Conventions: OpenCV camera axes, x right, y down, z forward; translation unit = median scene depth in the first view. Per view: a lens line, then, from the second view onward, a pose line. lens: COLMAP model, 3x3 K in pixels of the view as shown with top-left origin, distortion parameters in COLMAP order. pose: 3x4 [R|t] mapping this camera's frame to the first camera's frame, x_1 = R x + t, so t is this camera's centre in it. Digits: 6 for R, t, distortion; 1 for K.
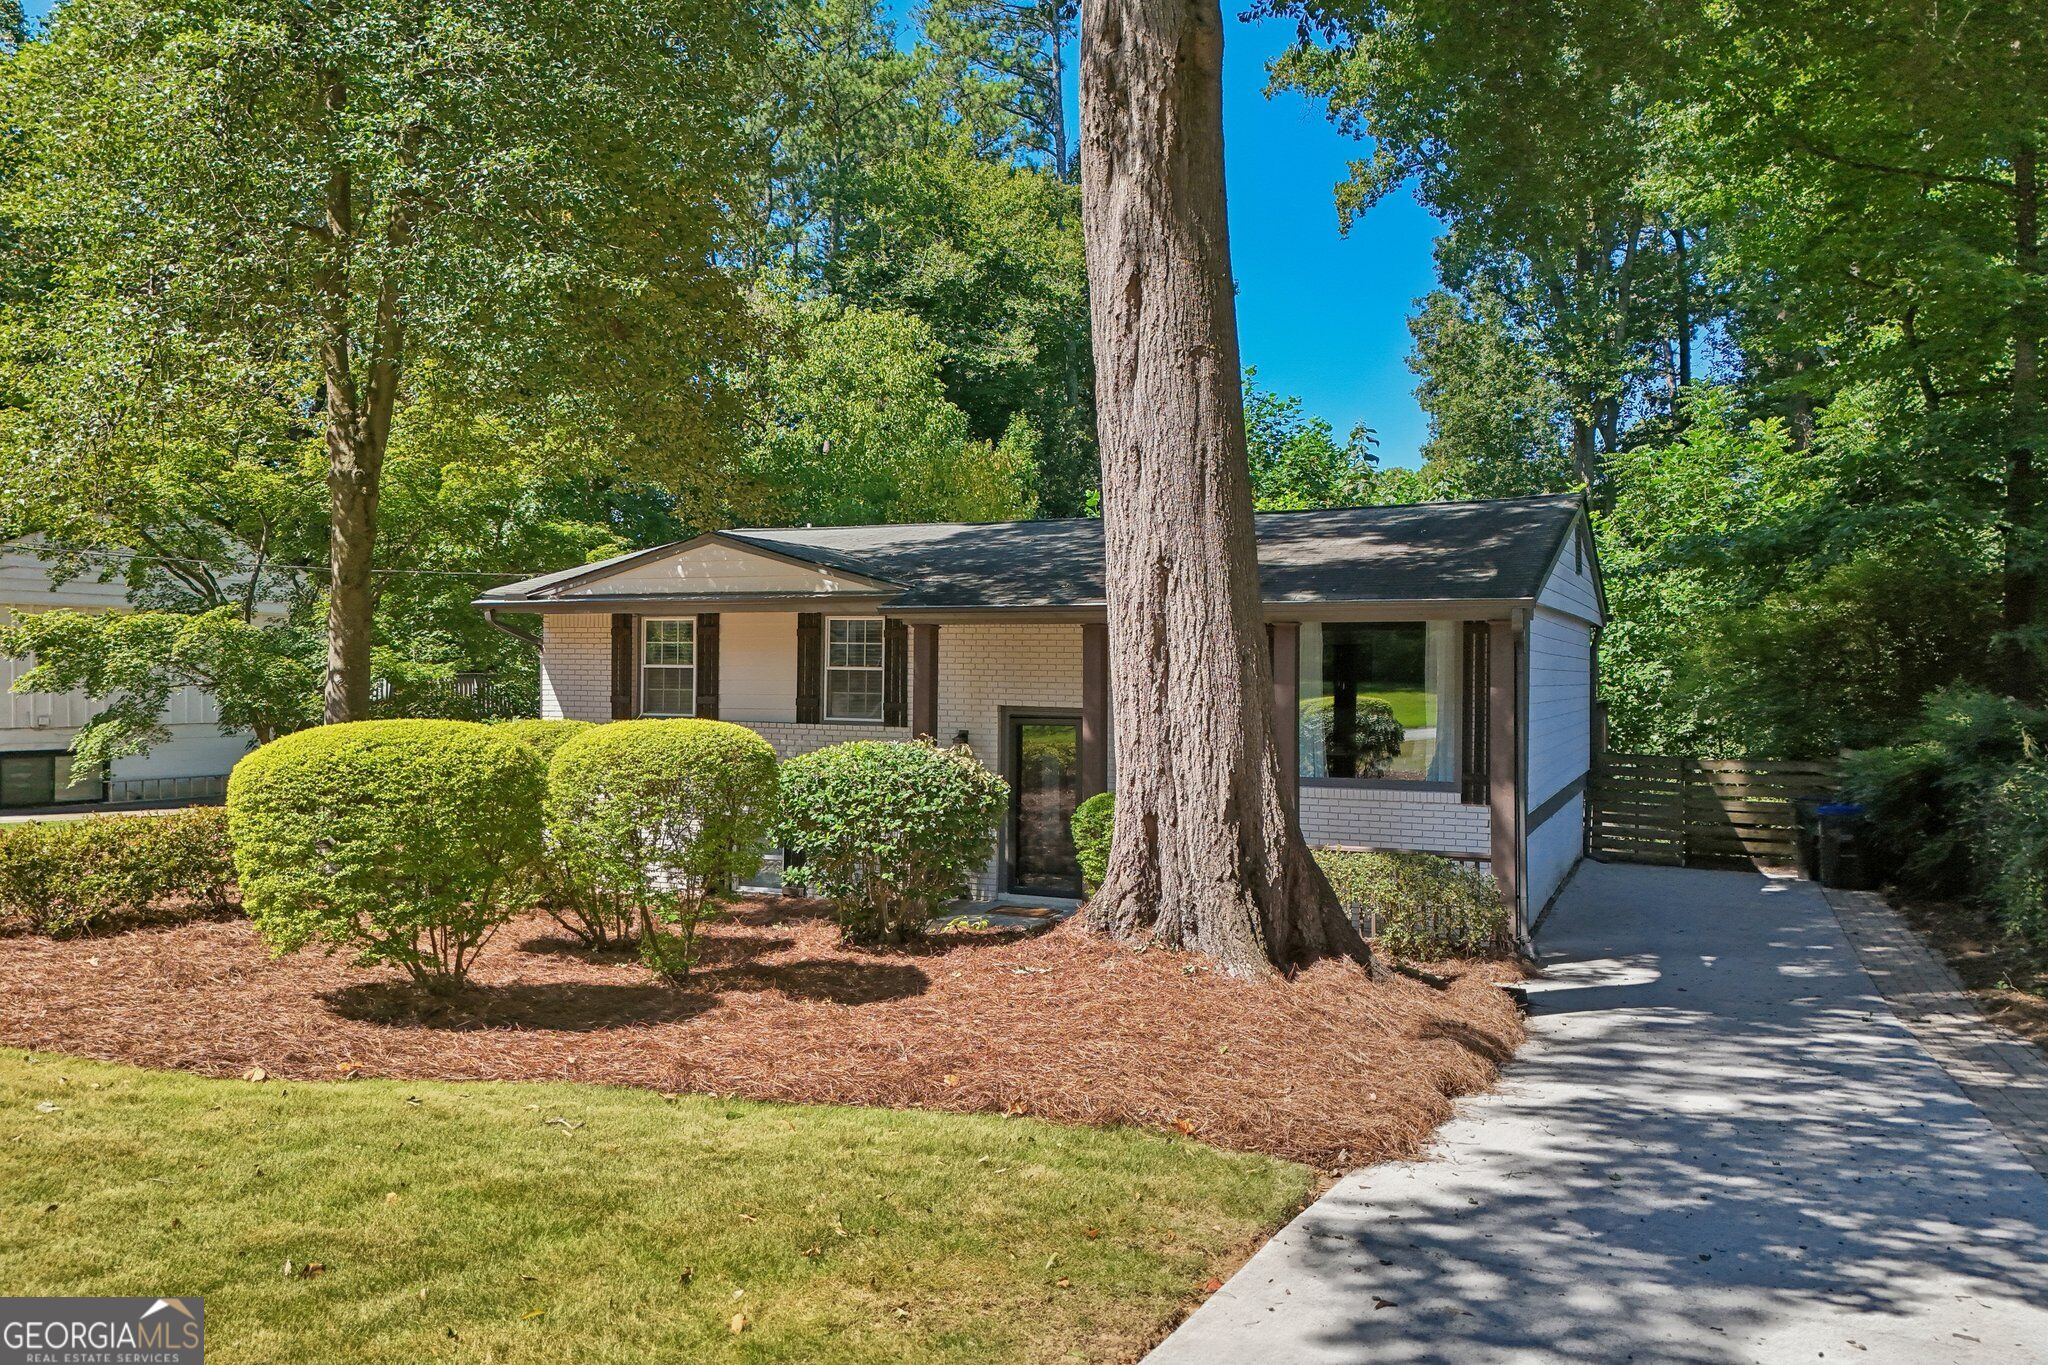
lens RADIAL K [[1512.4, 0, 1024.0], [0, 1512.4, 682.5], [0, 0, 1]] dist [0.076115, -0.074350]
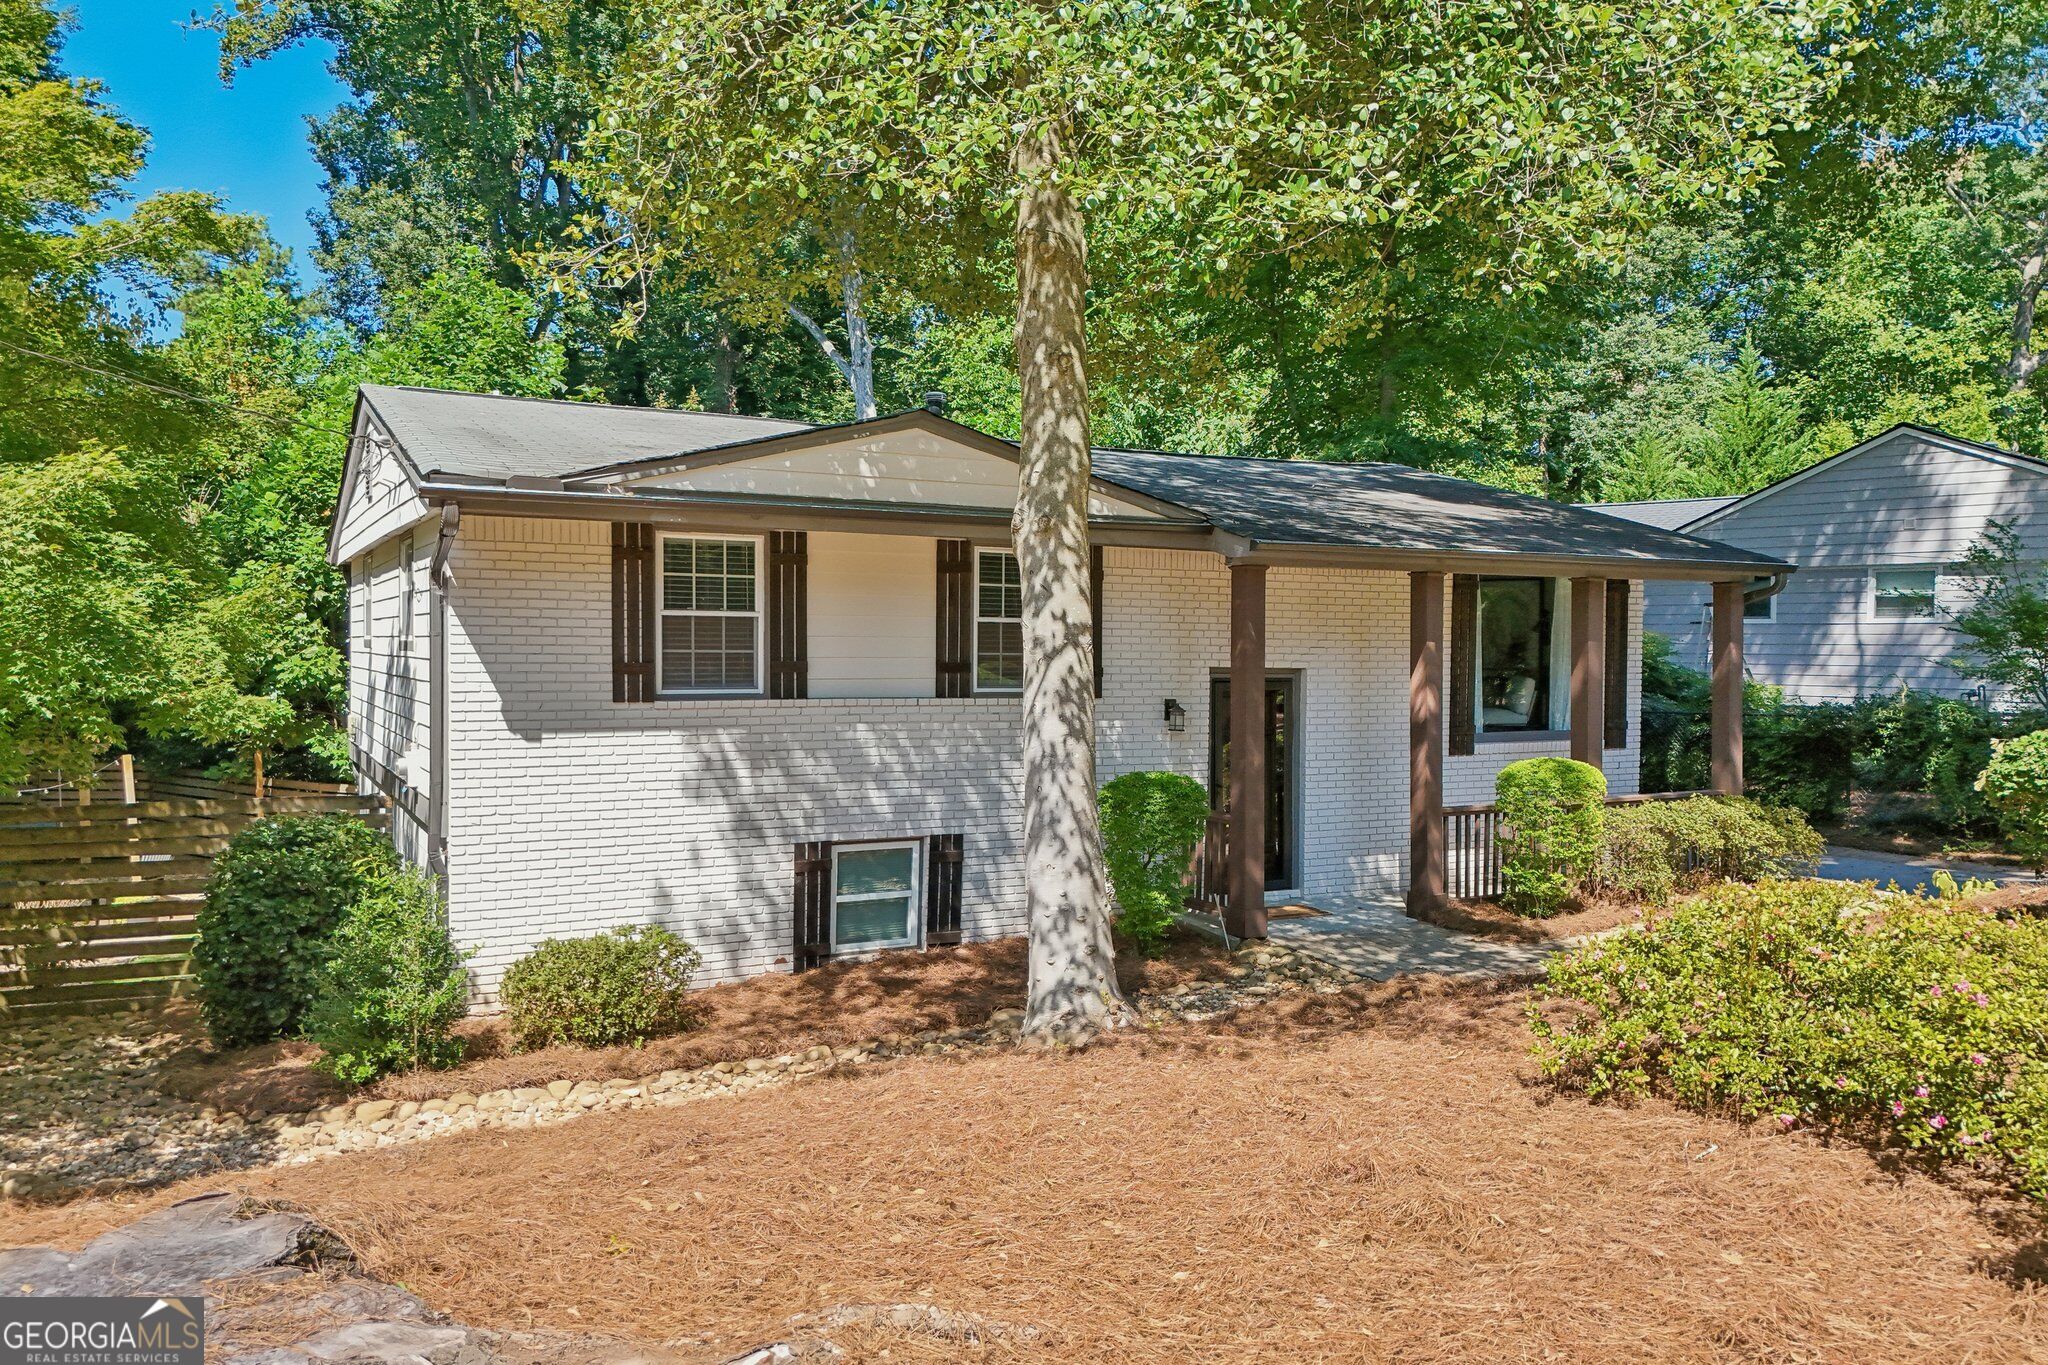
lens RADIAL K [[1512.4, 0, 1024.0], [0, 1512.4, 682.5], [0, 0, 1]] dist [0.076115, -0.074350]
pose [[0.605070, -0.022731, 0.795848, -1.314663], [-0.000846, 0.999573, 0.029193, -0.001475], [-0.796172, -0.018337, 0.604792, 1.056872]]
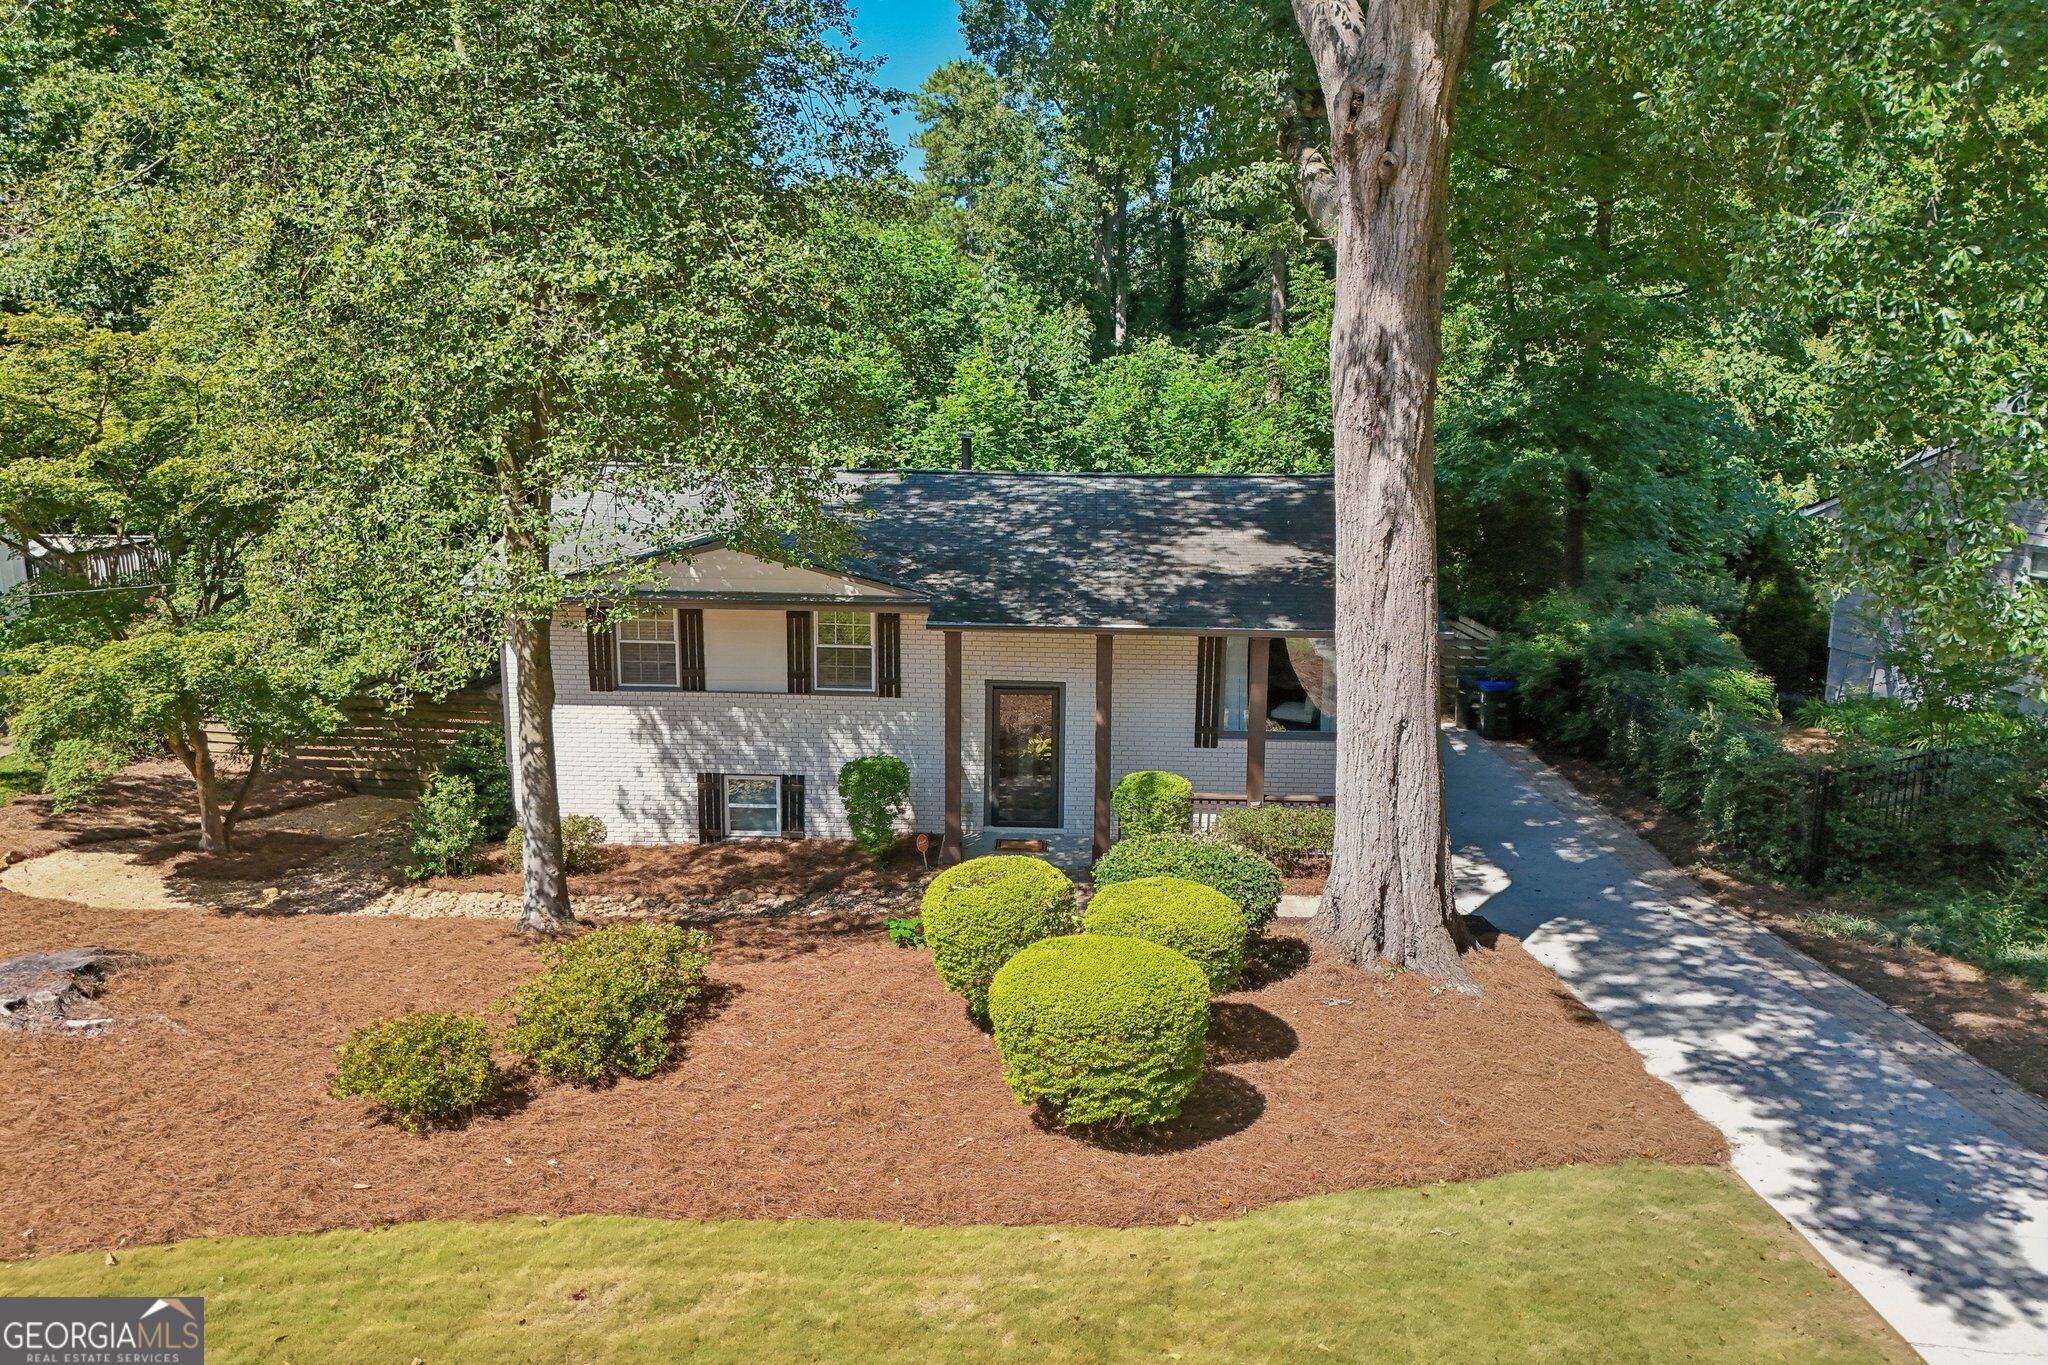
lens RADIAL K [[1512.4, 0, 1024.0], [0, 1512.4, 682.5], [0, 0, 1]] dist [0.076115, -0.074350]
pose [[0.925670, -0.076472, 0.370523, -0.791615], [-0.001428, 0.978646, 0.205550, -0.419473], [-0.378329, -0.190800, 0.905794, -0.202290]]
